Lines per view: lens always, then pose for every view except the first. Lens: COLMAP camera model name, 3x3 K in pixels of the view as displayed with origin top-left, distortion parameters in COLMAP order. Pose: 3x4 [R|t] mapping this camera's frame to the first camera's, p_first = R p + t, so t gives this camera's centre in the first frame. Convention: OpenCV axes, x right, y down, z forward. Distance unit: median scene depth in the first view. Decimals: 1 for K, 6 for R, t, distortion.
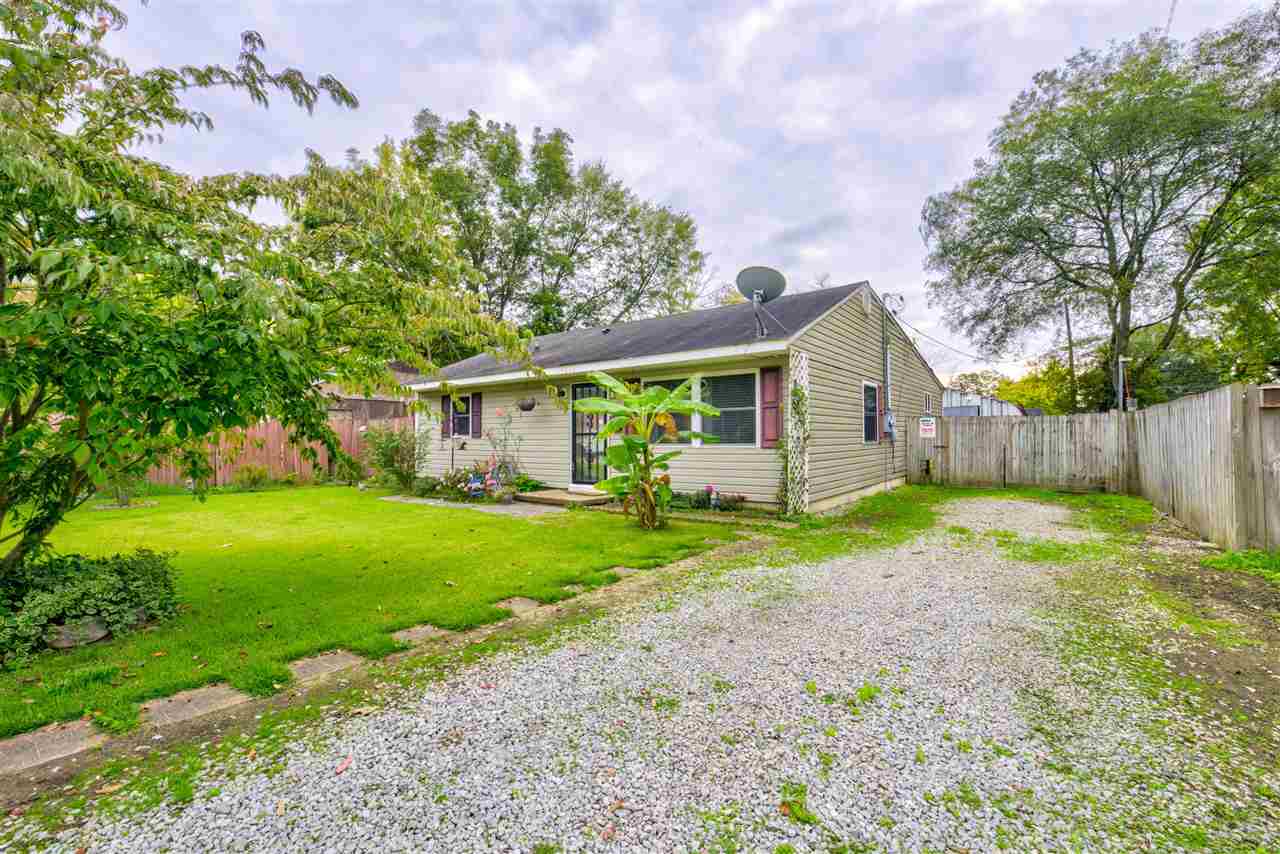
lens RADIAL K [[540.8, 0, 640.0], [0, 540.8, 427.0], [0, 0, 1]] dist [-0.030007, 0.000166]
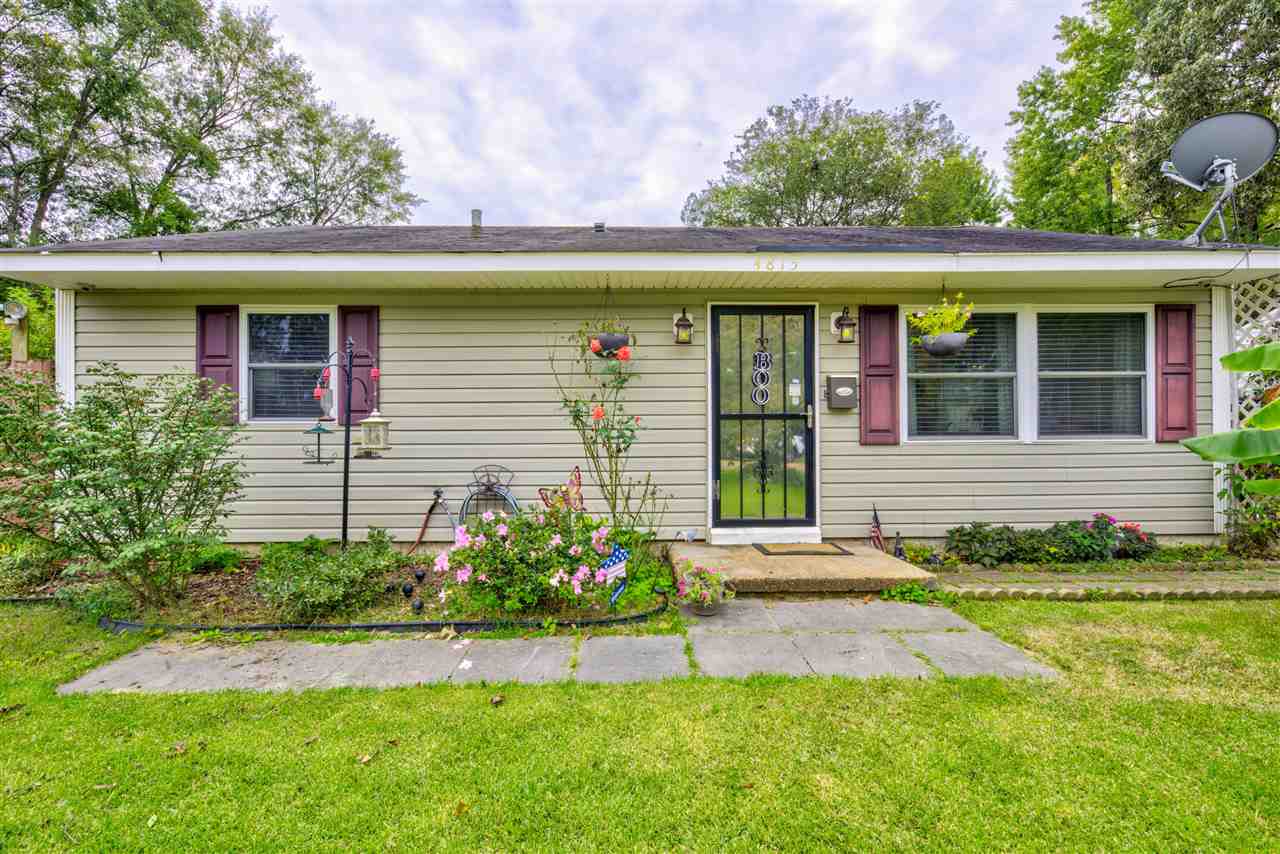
lens RADIAL K [[551.4, 0, 638.4], [0, 551.4, 430.7], [0, 0, 1]] dist [0.003222, 0.000218]
pose [[0.793992, 0.004784, 0.607910, -0.444515], [-0.012218, 0.999893, 0.008088, 0.021493], [-0.607806, -0.013849, 0.793965, 0.667561]]
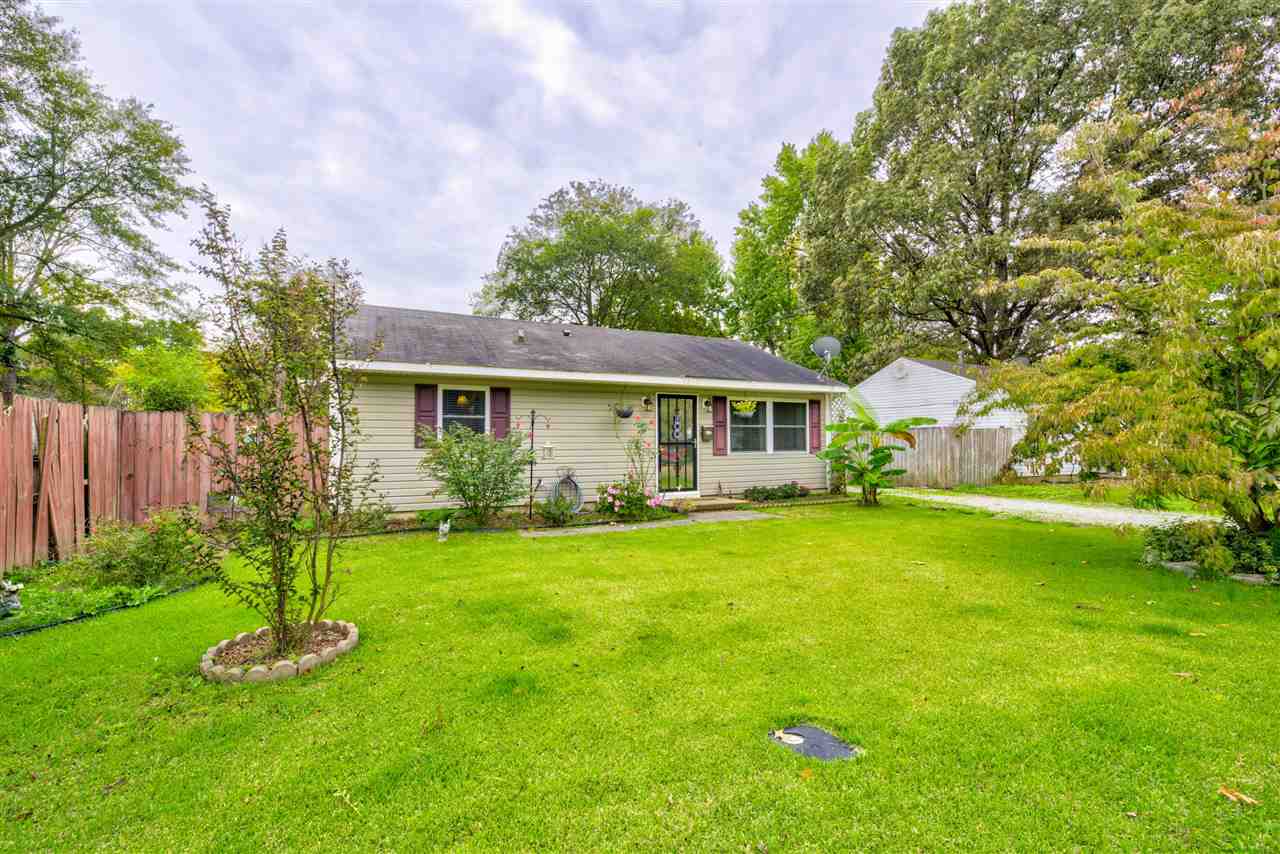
lens RADIAL K [[540.8, 0, 640.0], [0, 540.8, 427.0], [0, 0, 1]] dist [-0.030007, 0.000166]
pose [[0.458739, 0.028483, 0.888114, -1.022623], [-0.017029, 0.999584, -0.023262, 0.006444], [-0.888408, -0.004453, 0.459034, 0.562520]]
